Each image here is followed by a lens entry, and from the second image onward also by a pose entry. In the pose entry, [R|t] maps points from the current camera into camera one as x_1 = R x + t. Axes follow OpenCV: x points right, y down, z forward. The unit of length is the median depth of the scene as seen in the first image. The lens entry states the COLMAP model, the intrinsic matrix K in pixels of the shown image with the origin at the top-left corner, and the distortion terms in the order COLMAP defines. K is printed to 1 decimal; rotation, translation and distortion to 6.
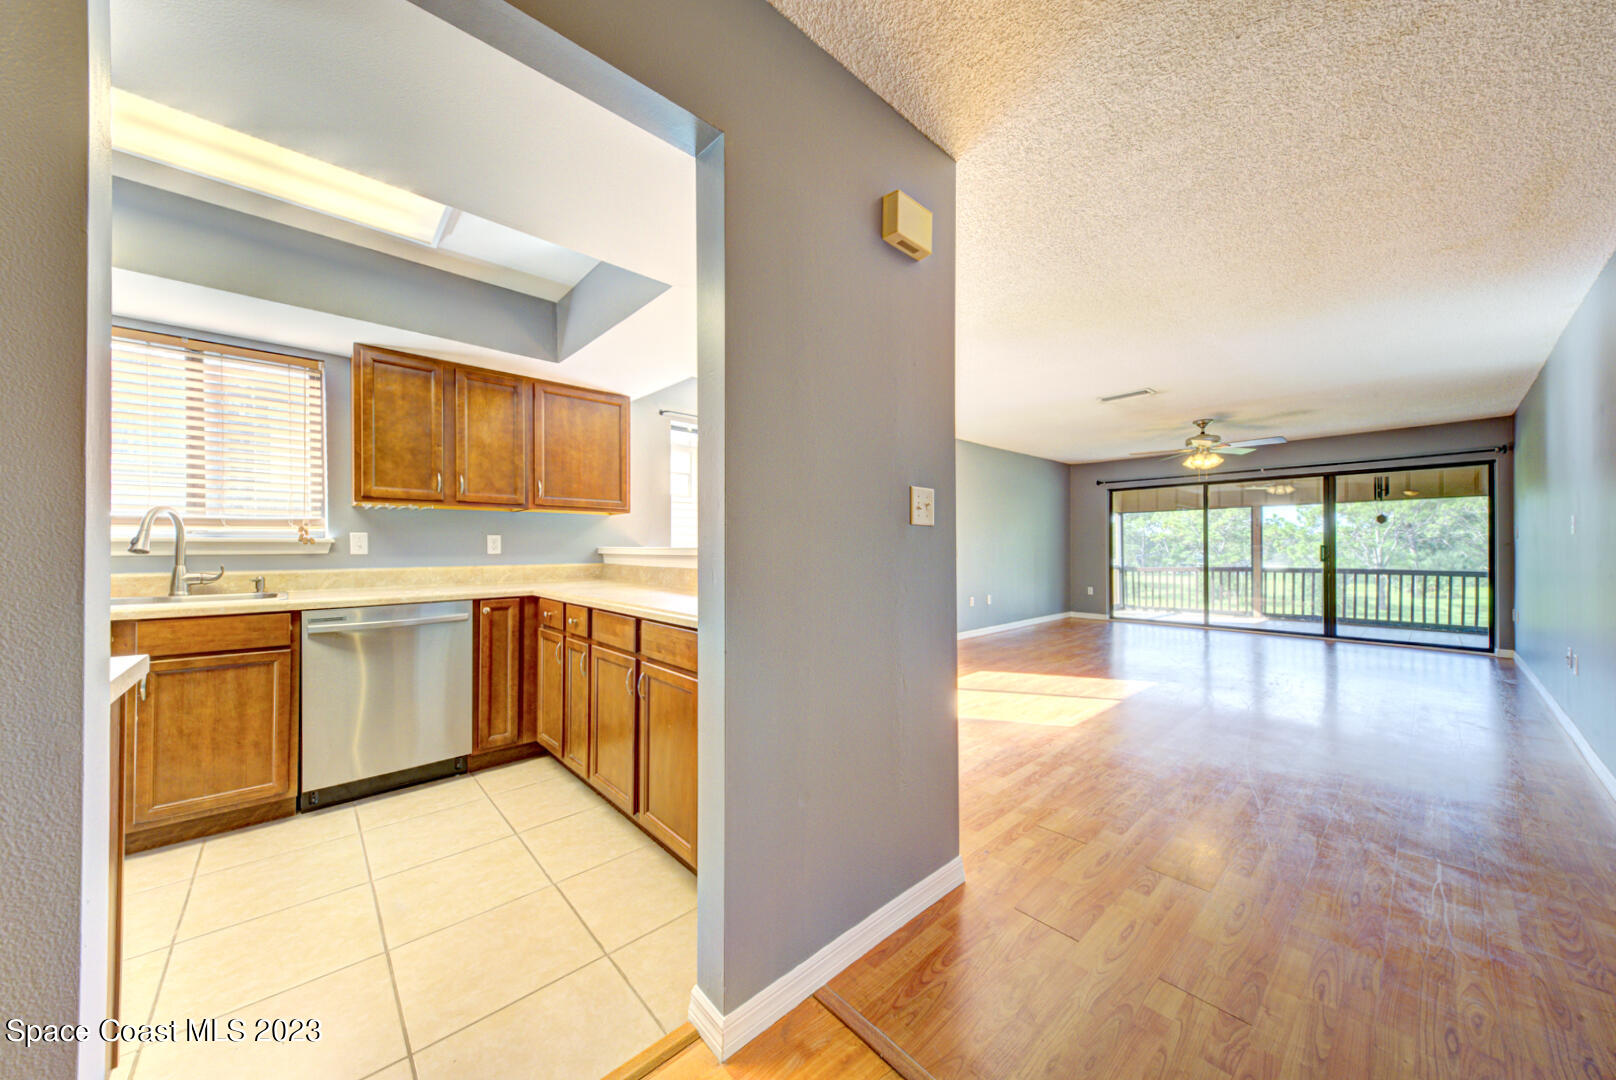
lens RADIAL K [[556.5, 0, 806.1], [0, 556.5, 545.8], [0, 0, 1]] dist [0.012656, 0.000056]
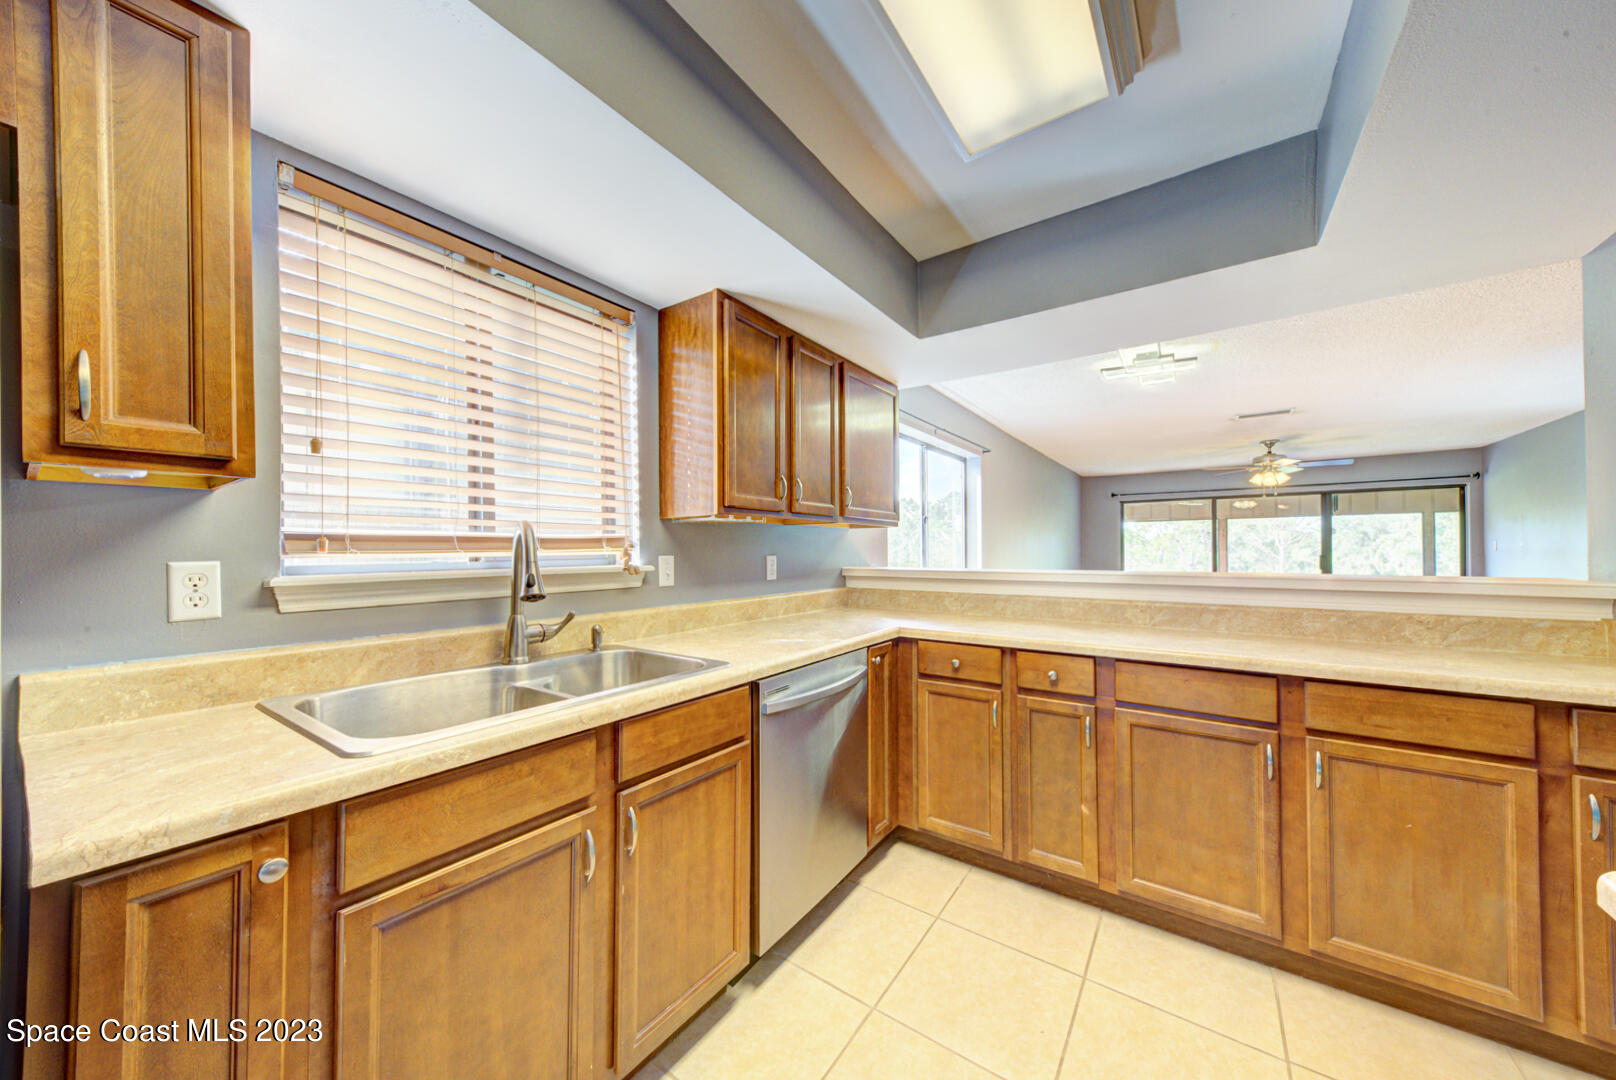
lens RADIAL K [[556.5, 0, 811.3], [0, 556.5, 550.3], [0, 0, 1]] dist [0.012656, 0.000056]
pose [[0.976257, -0.001019, 0.216611, -0.326024], [0.000632, 0.999998, 0.001856, -0.013268], [-0.216613, -0.001675, 0.976256, 0.114980]]
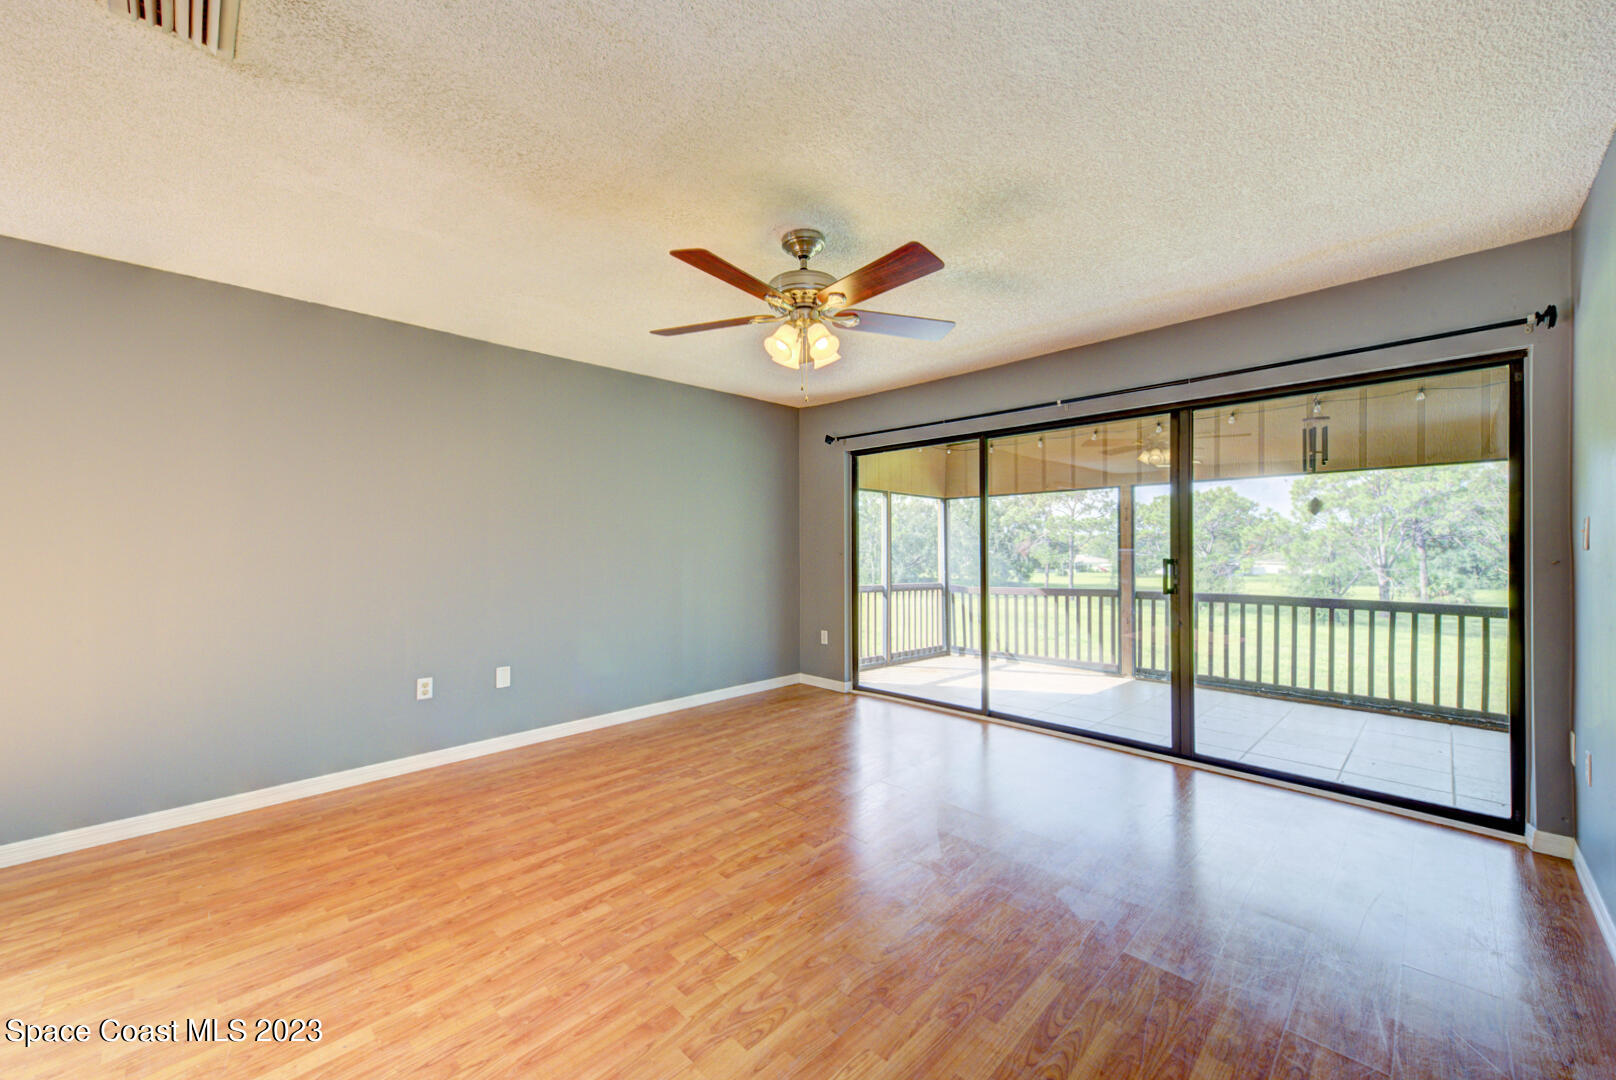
lens RADIAL K [[631.2, 0, 804.3], [0, 631.2, 545.2], [0, 0, 1]] dist [0.031683, -0.000164]
pose [[0.998267, -0.000040, 0.058851, 0.576682], [-0.000100, 0.999997, 0.002375, -0.014132], [-0.058851, -0.002377, 0.998264, 0.481430]]
